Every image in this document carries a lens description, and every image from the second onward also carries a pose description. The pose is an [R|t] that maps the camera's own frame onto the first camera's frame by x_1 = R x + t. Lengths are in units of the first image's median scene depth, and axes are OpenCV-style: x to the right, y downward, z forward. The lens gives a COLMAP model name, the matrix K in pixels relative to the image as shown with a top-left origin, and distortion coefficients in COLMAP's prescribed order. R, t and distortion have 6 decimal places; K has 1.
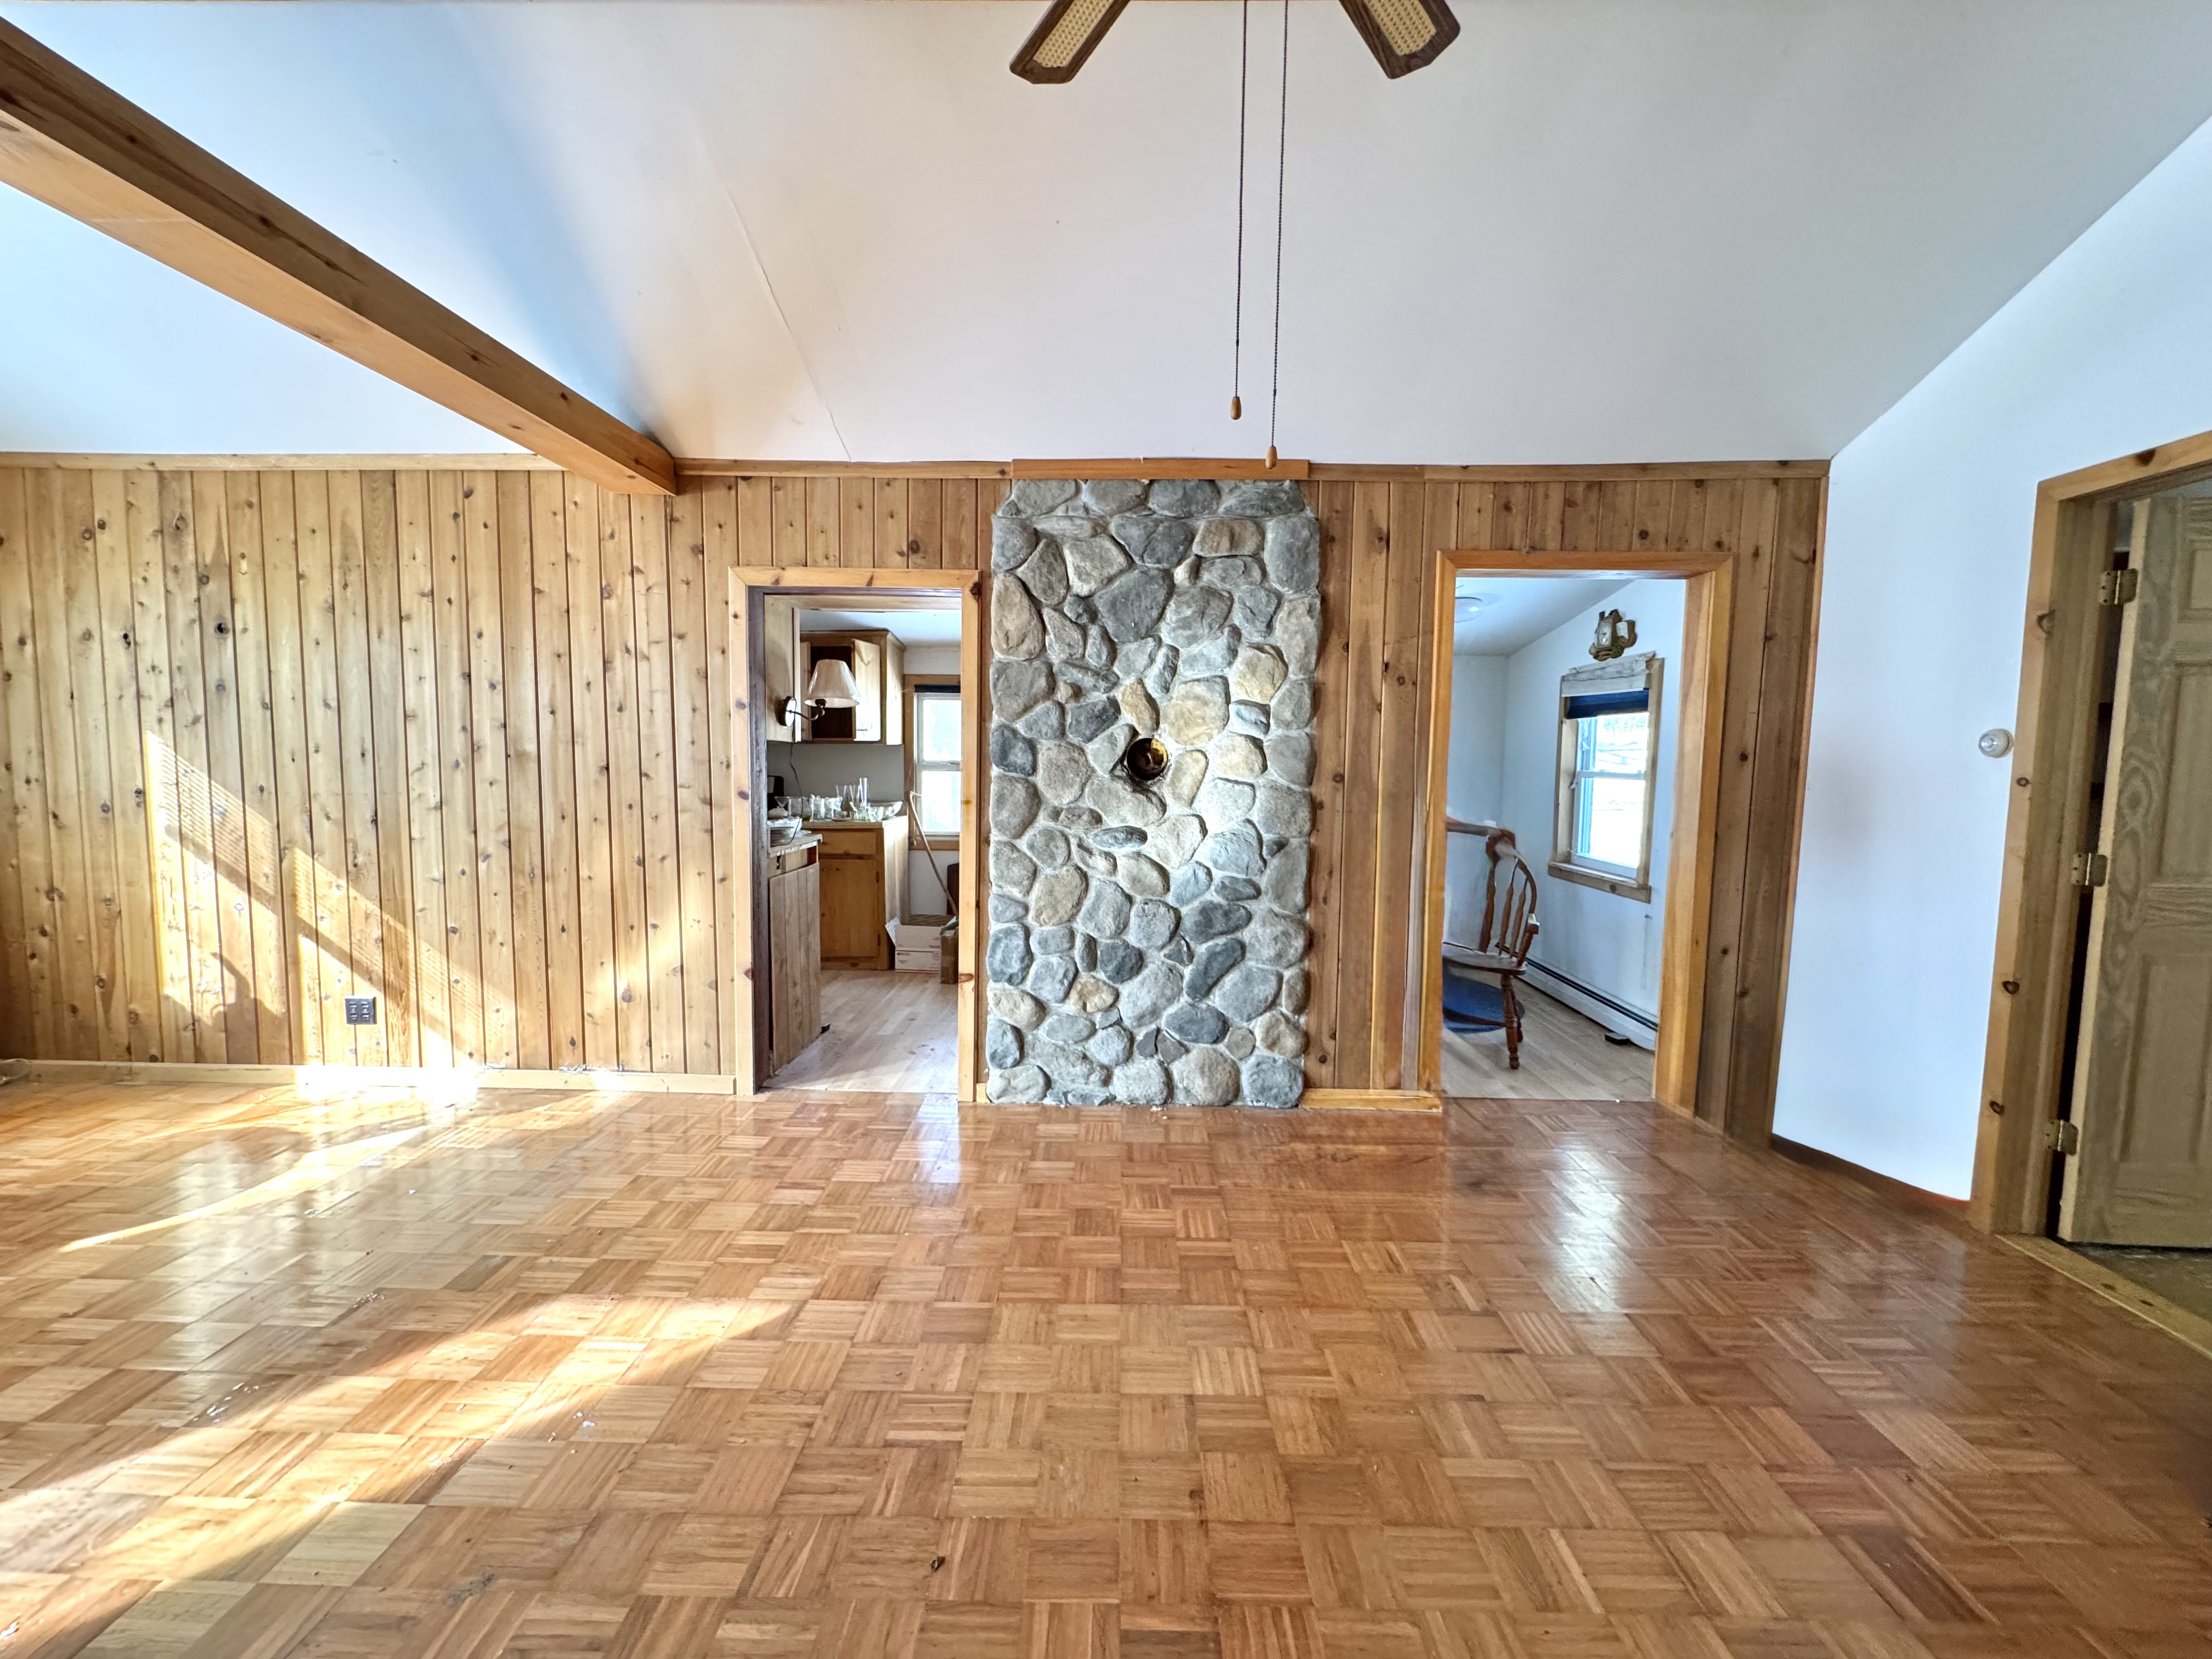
lens RADIAL K [[879.6, 0, 1107.9], [0, 879.6, 829.5], [0, 0, 1]] dist [-0.000802, 0.000188]
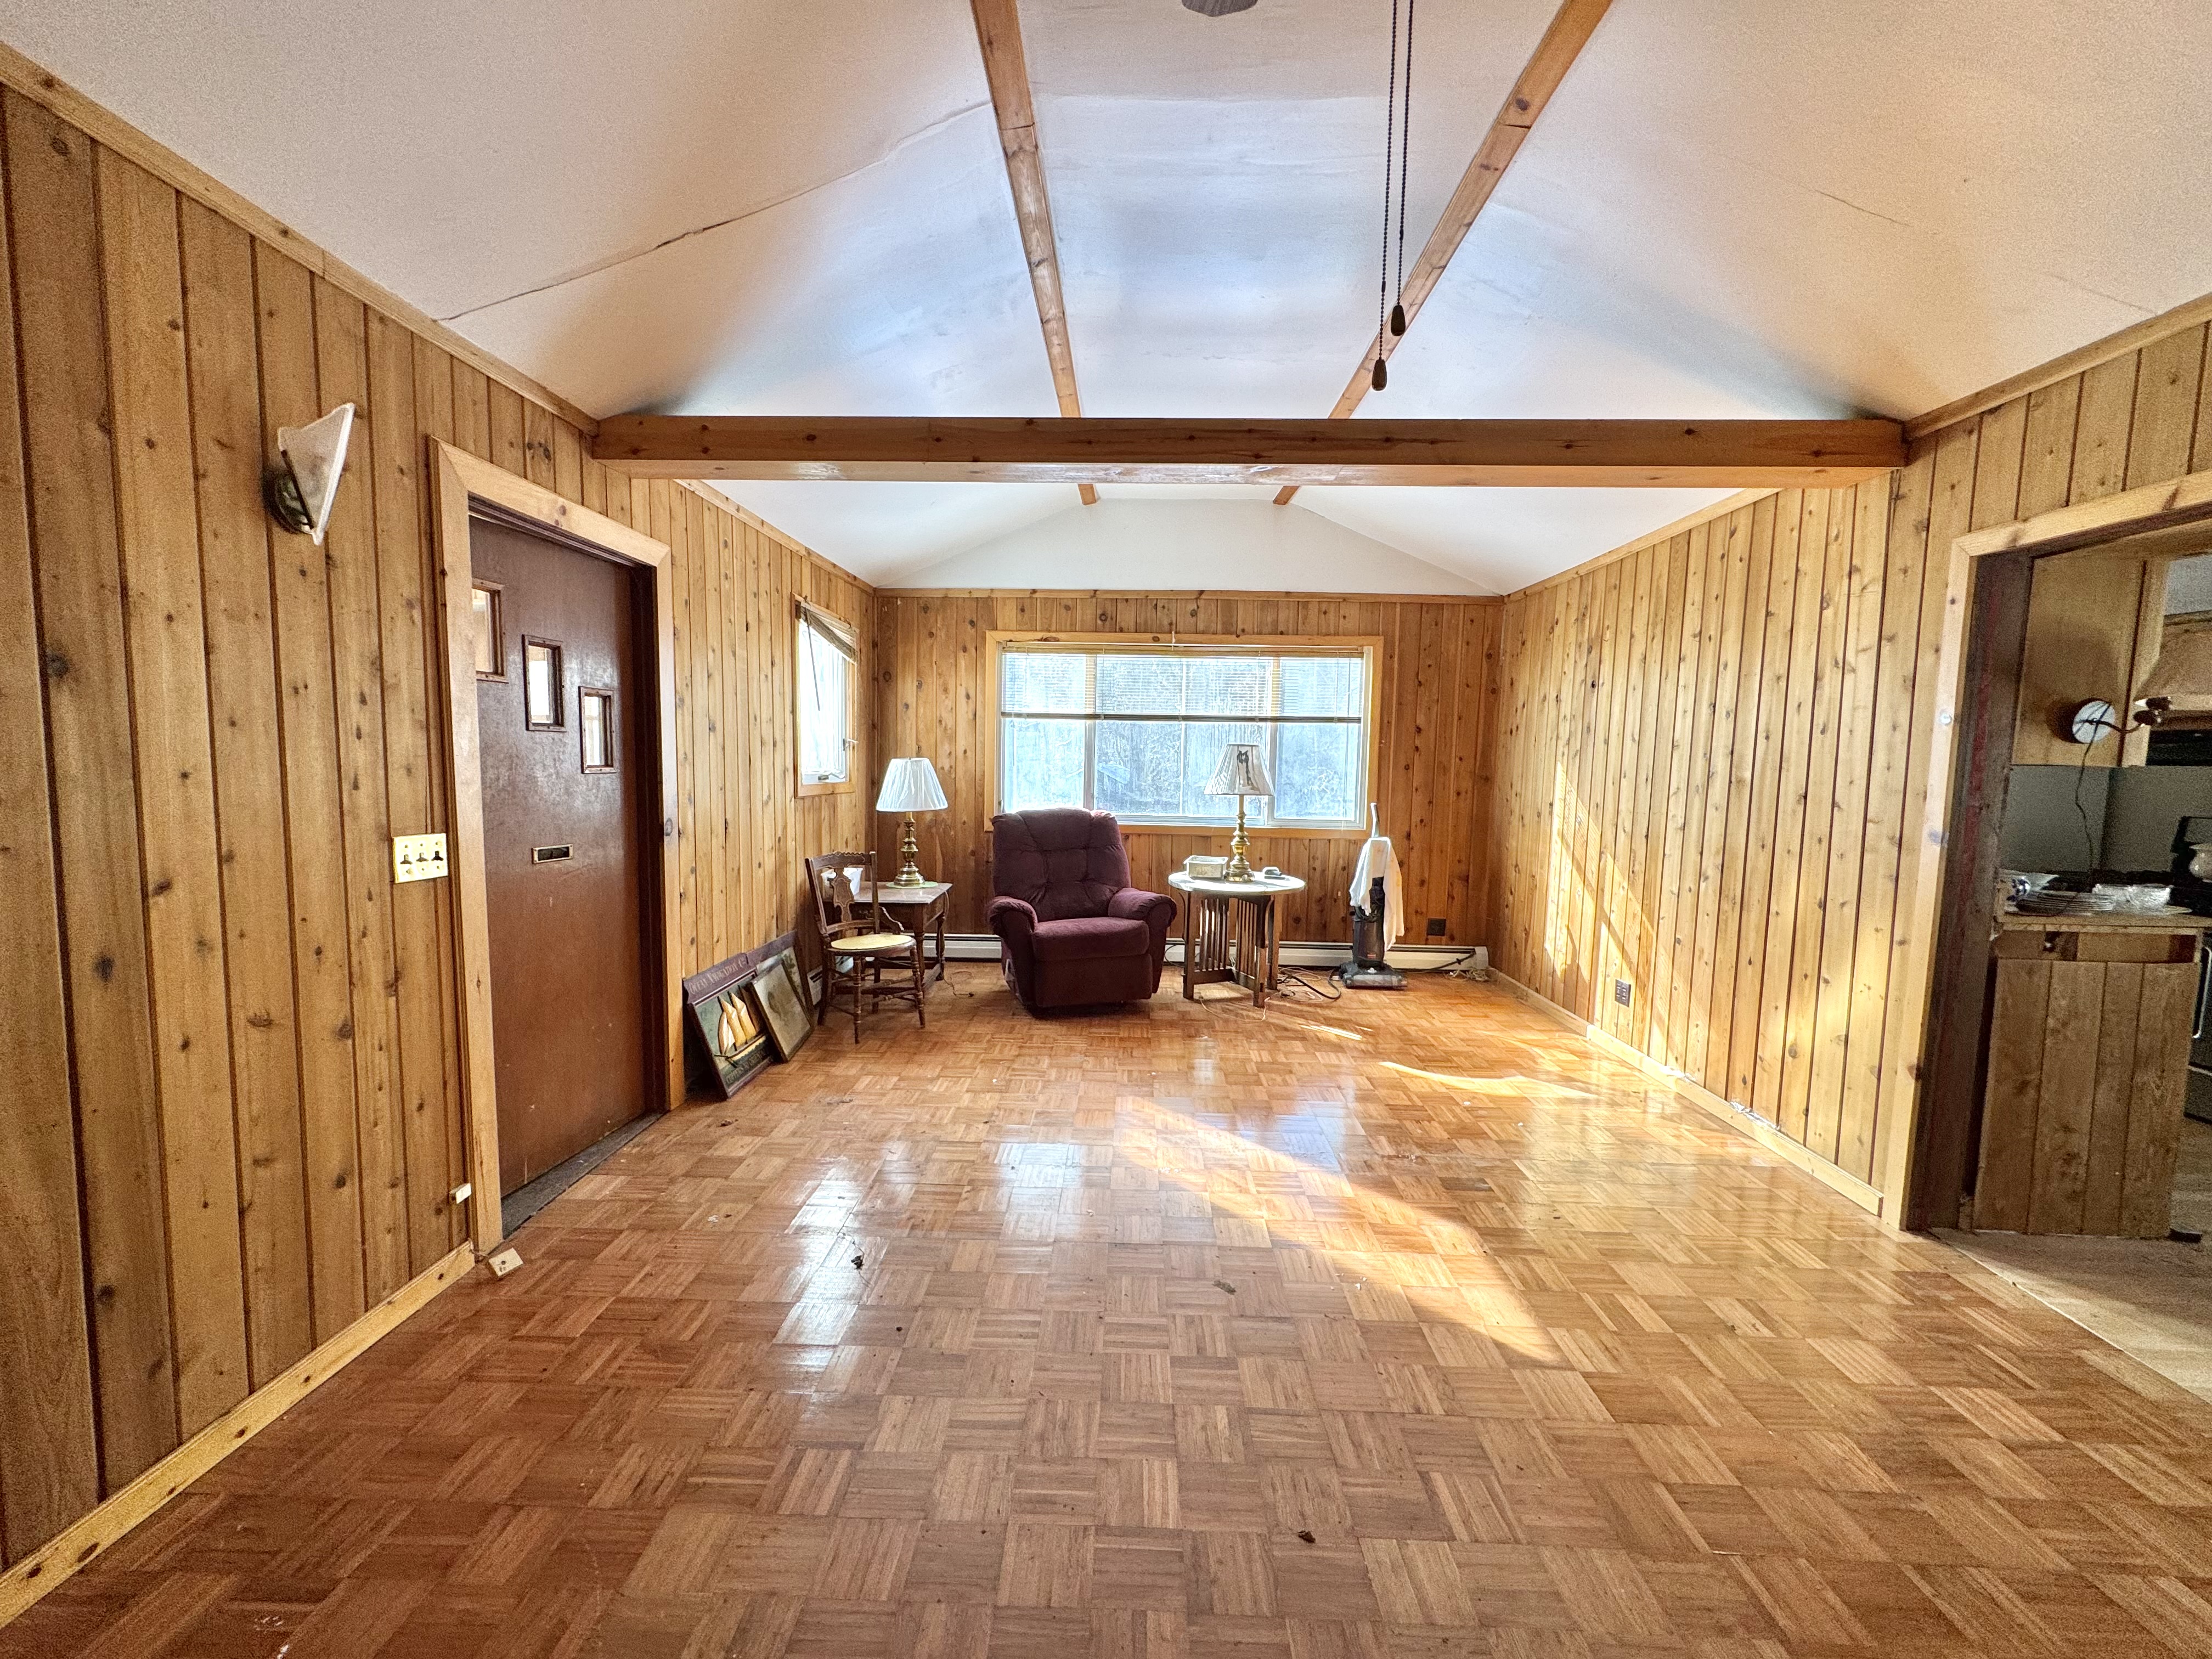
lens RADIAL K [[879.6, 0, 1107.9], [0, 879.6, 829.5], [0, 0, 1]] dist [-0.000802, 0.000188]
pose [[-0.010777, 0.065106, -0.997820, 0.348191], [-0.101342, 0.992669, 0.065864, -0.023169], [0.994793, 0.101831, -0.004100, 0.294392]]
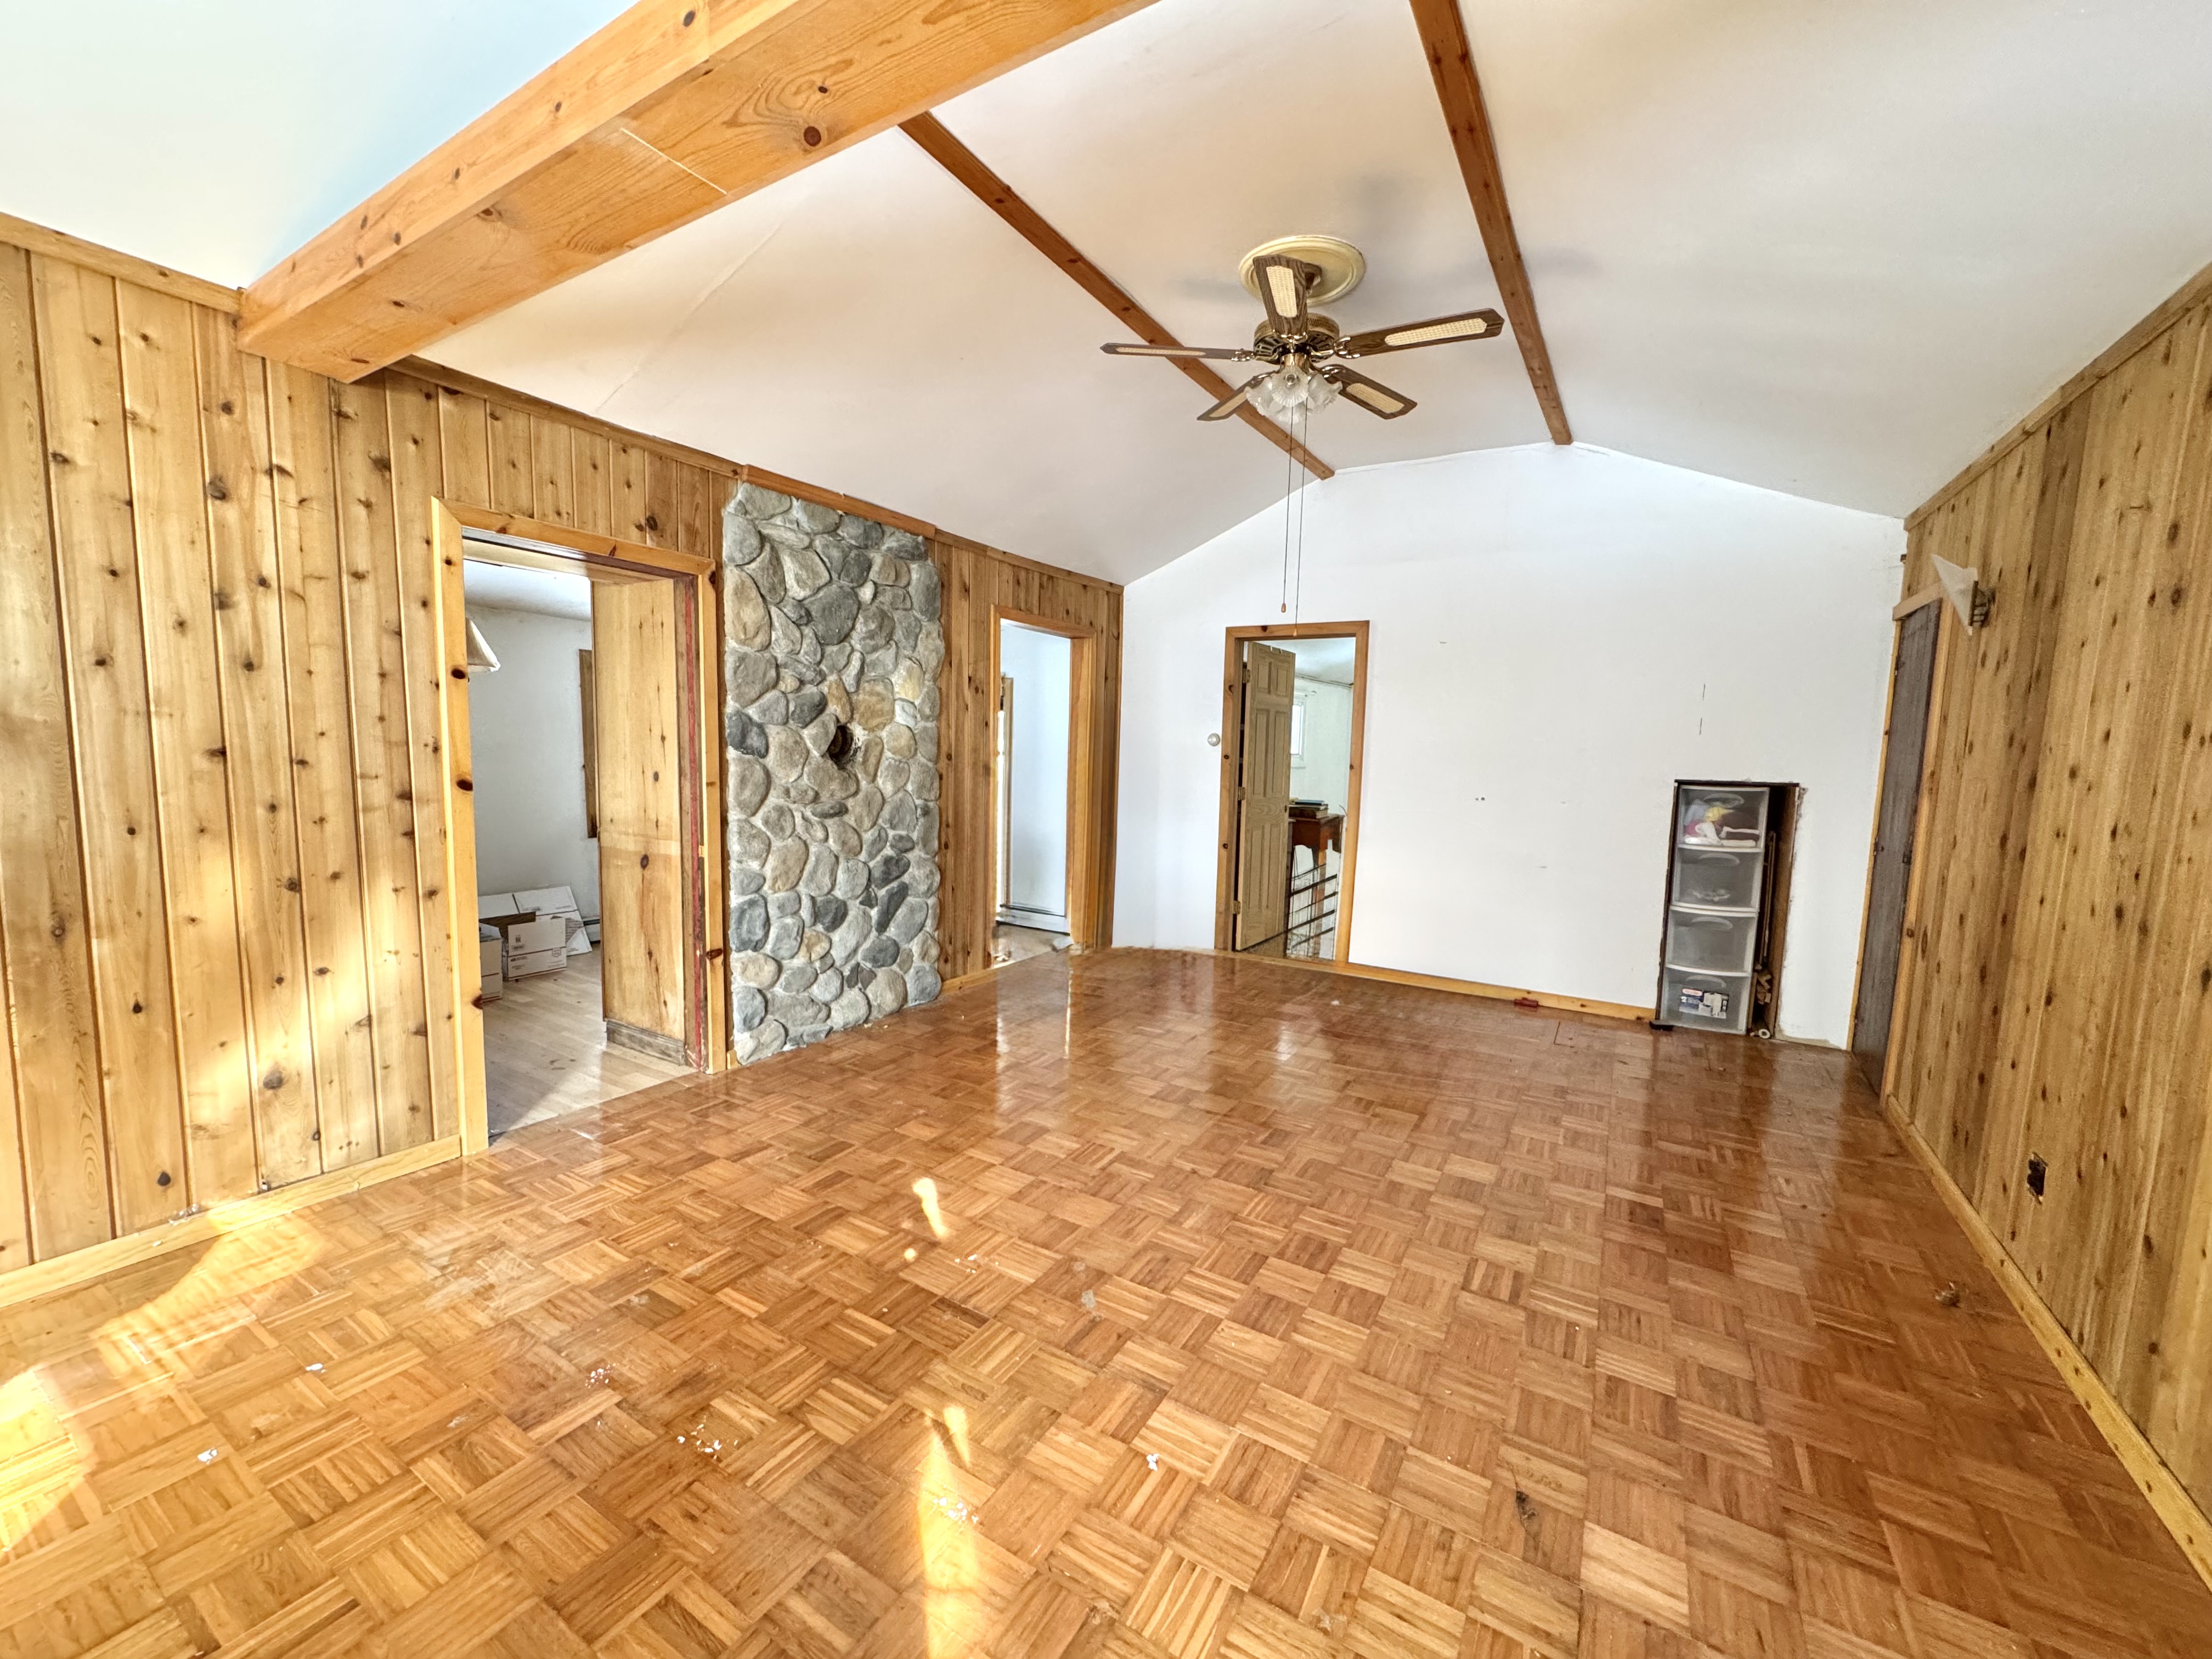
lens RADIAL K [[879.6, 0, 1107.9], [0, 879.6, 829.5], [0, 0, 1]] dist [-0.000802, 0.000188]
pose [[0.502700, -0.080366, 0.860717, -0.819622], [0.051353, 0.996687, 0.063069, -0.019014], [-0.862934, 0.012496, 0.505161, 0.077064]]
